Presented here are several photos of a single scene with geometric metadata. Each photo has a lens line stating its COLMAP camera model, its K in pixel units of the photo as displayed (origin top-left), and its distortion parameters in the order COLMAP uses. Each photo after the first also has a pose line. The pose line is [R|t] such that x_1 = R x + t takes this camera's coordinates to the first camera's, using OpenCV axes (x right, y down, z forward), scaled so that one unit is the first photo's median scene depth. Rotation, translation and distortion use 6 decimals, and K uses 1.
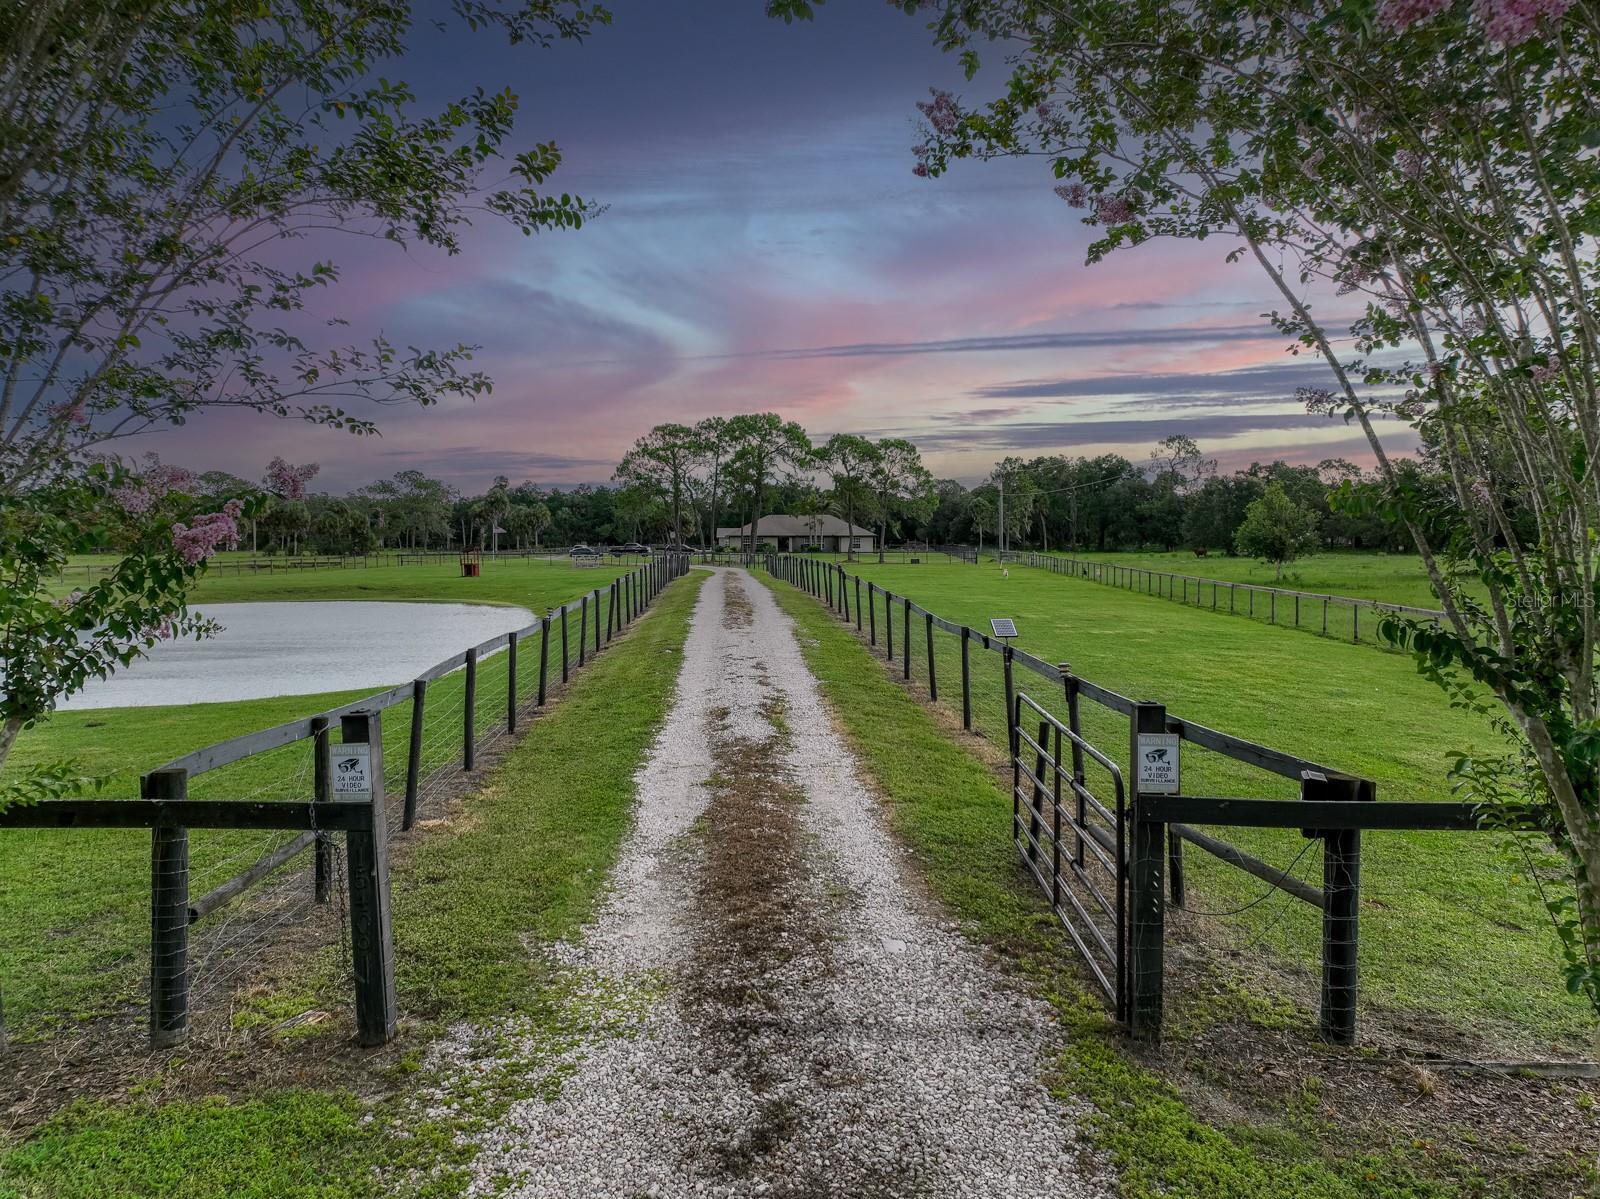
lens RADIAL K [[1126.0, 0, 807.8], [0, 1126.0, 601.7], [0, 0, 1]] dist [-0.002070, 0.017331]
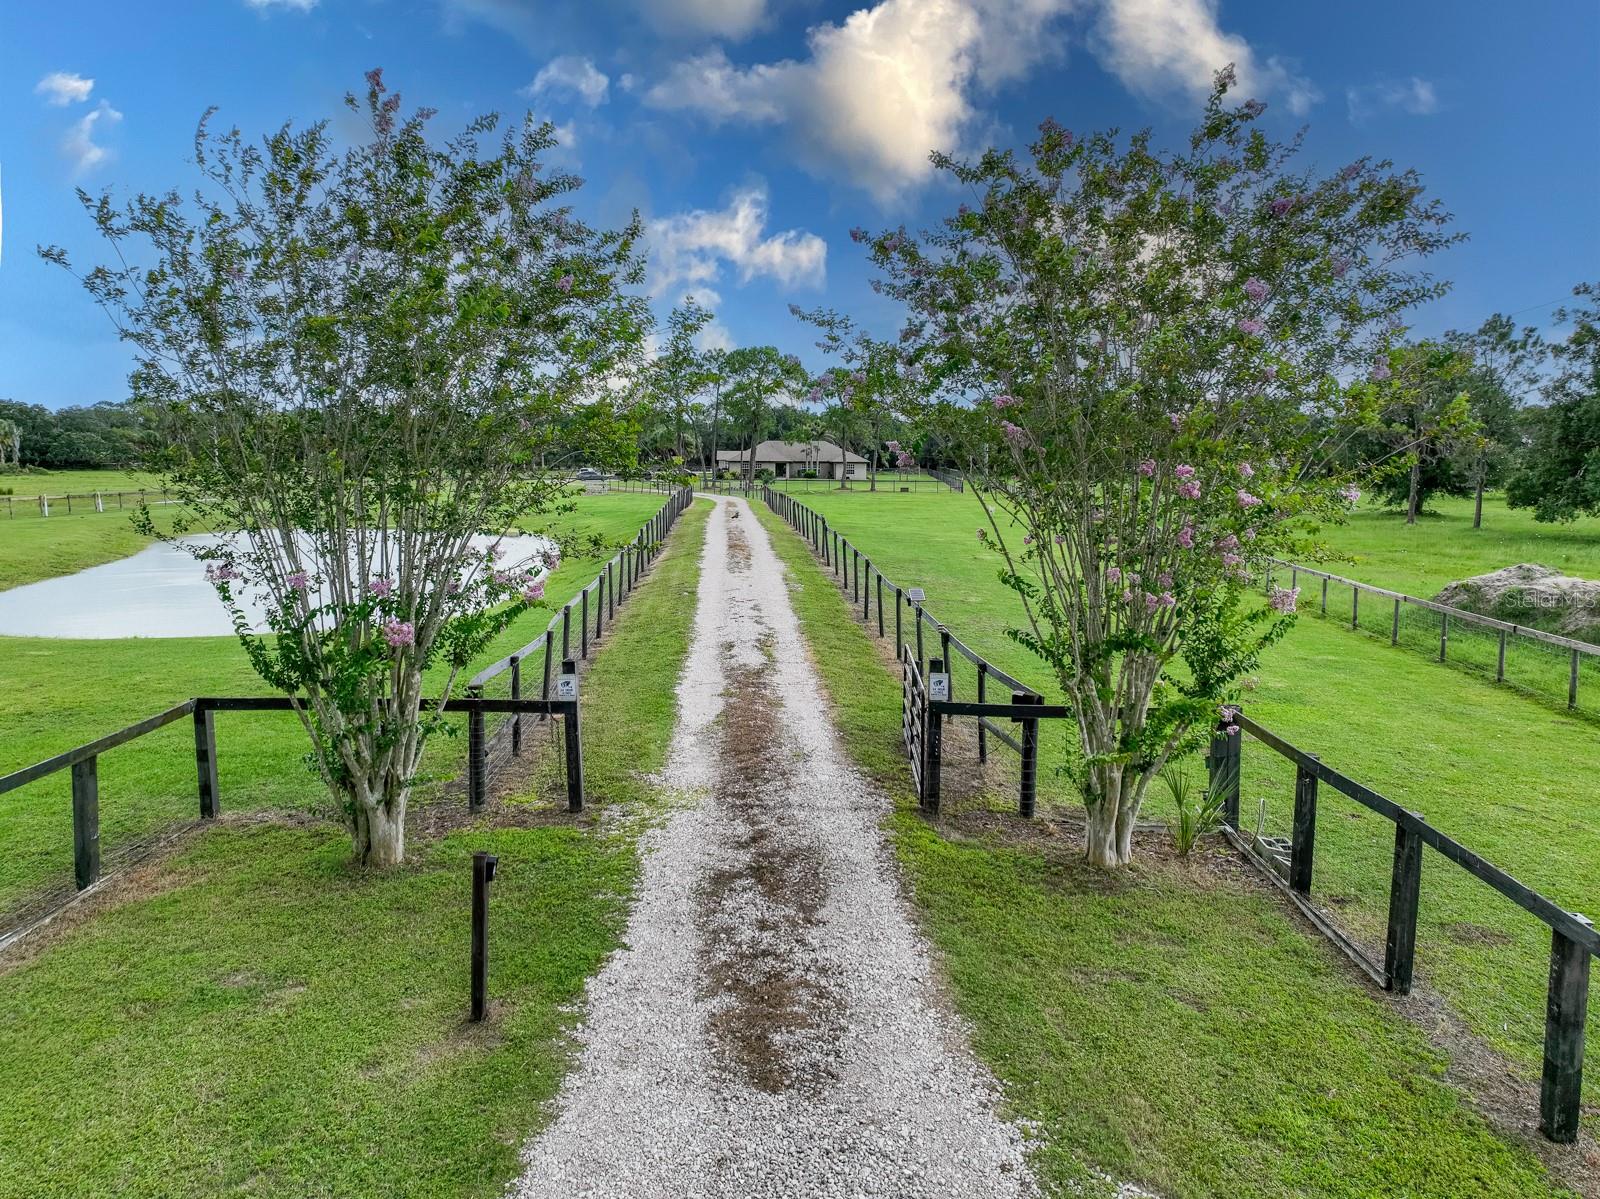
lens RADIAL K [[1126.0, 0, 795.4], [0, 1126.0, 600.8], [0, 0, 1]] dist [-0.002070, 0.017331]
pose [[0.999920, 0.008737, -0.009164, 0.027321], [-0.008023, 0.997129, 0.075293, -0.089714], [0.009795, -0.075214, 0.997119, -0.567181]]
